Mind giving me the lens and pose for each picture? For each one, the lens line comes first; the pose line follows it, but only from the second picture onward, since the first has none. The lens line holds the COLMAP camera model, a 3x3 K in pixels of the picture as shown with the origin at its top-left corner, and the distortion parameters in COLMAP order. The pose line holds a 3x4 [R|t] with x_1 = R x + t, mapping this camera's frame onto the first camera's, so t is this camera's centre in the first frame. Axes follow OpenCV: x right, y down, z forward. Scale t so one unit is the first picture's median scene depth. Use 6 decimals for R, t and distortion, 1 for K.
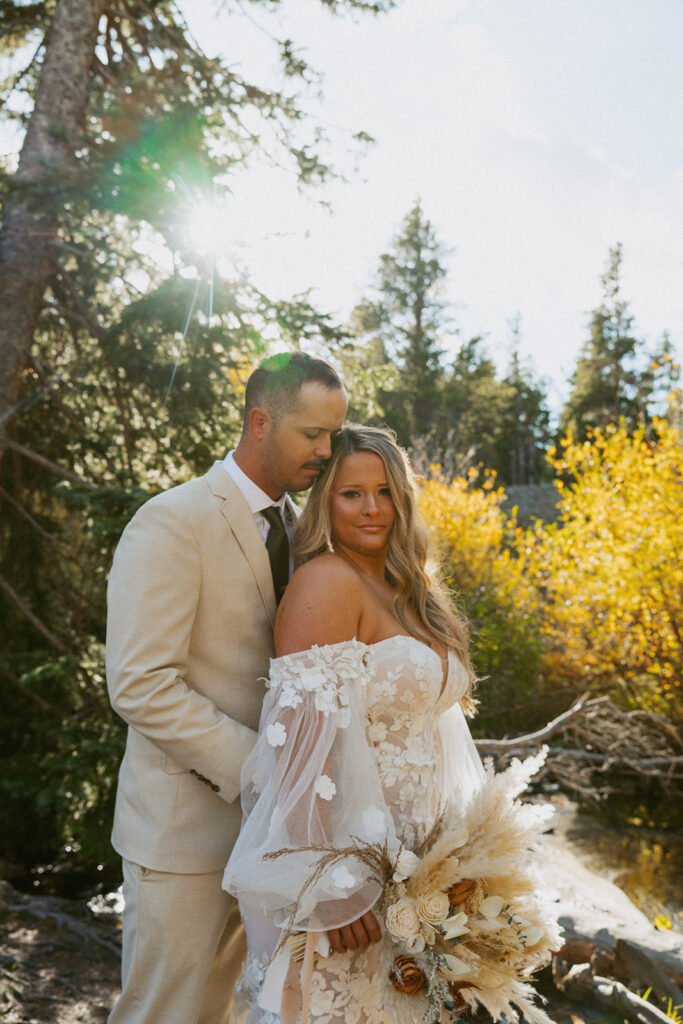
lens RADIAL K [[1045.1, 0, 341.5], [0, 1045.1, 512.0], [0, 0, 1]] dist [0.012582, -0.002594]
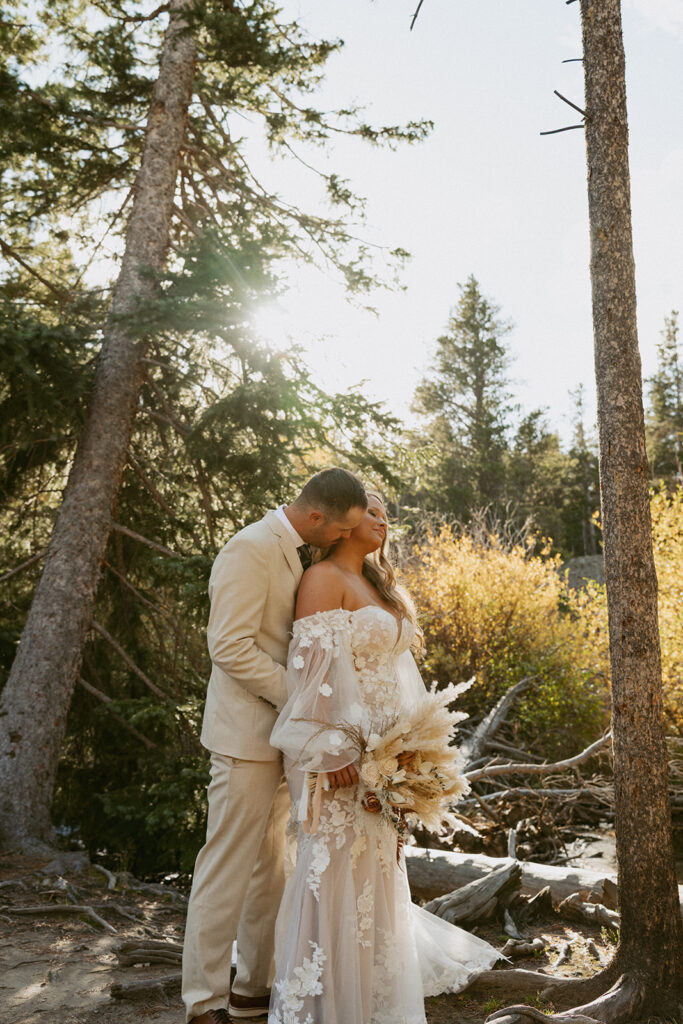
lens RADIAL K [[1045.1, 0, 341.5], [0, 1045.1, 512.0], [0, 0, 1]] dist [0.012582, -0.002594]
pose [[0.996514, -0.047668, -0.068470, 0.019917], [0.042237, 0.996004, -0.078693, 0.018003], [0.071948, 0.075527, 0.994545, -0.133401]]
